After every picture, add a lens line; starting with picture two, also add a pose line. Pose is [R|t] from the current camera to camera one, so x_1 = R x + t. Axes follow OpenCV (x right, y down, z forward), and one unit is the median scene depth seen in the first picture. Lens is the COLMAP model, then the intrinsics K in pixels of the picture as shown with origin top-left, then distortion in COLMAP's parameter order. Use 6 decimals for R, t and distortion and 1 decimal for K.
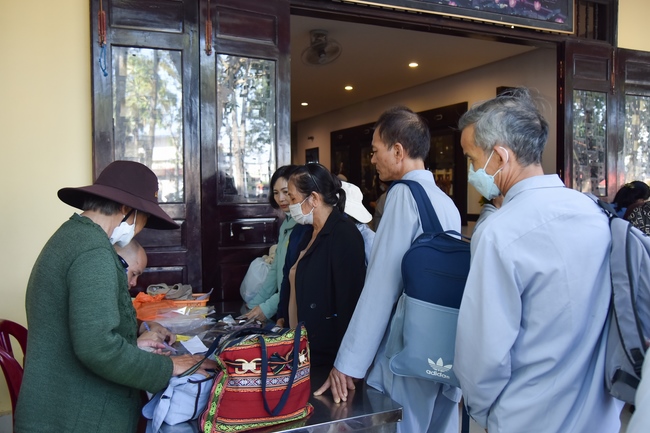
lens RADIAL K [[556.2, 0, 325.0], [0, 556.2, 216.5], [0, 0, 1]] dist [-0.001256, -0.000684]
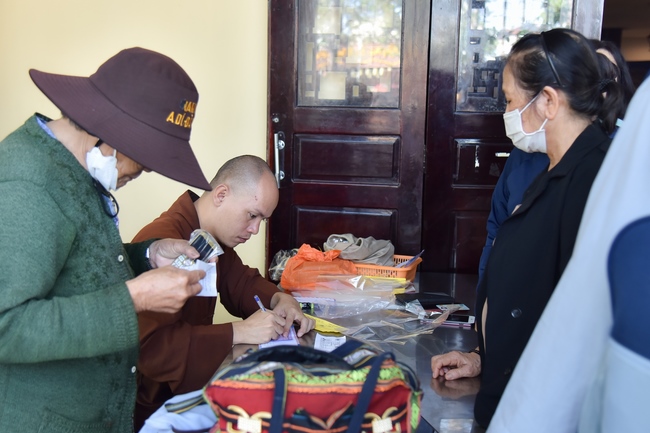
lens RADIAL K [[774.7, 0, 325.0], [0, 774.7, 216.5], [0, 0, 1]] dist [0.158837, -0.002576]
pose [[0.862660, 0.094177, -0.496939, 0.165850], [-0.041936, 0.992447, 0.115283, -0.002517], [0.504042, -0.078610, 0.860094, 0.277533]]
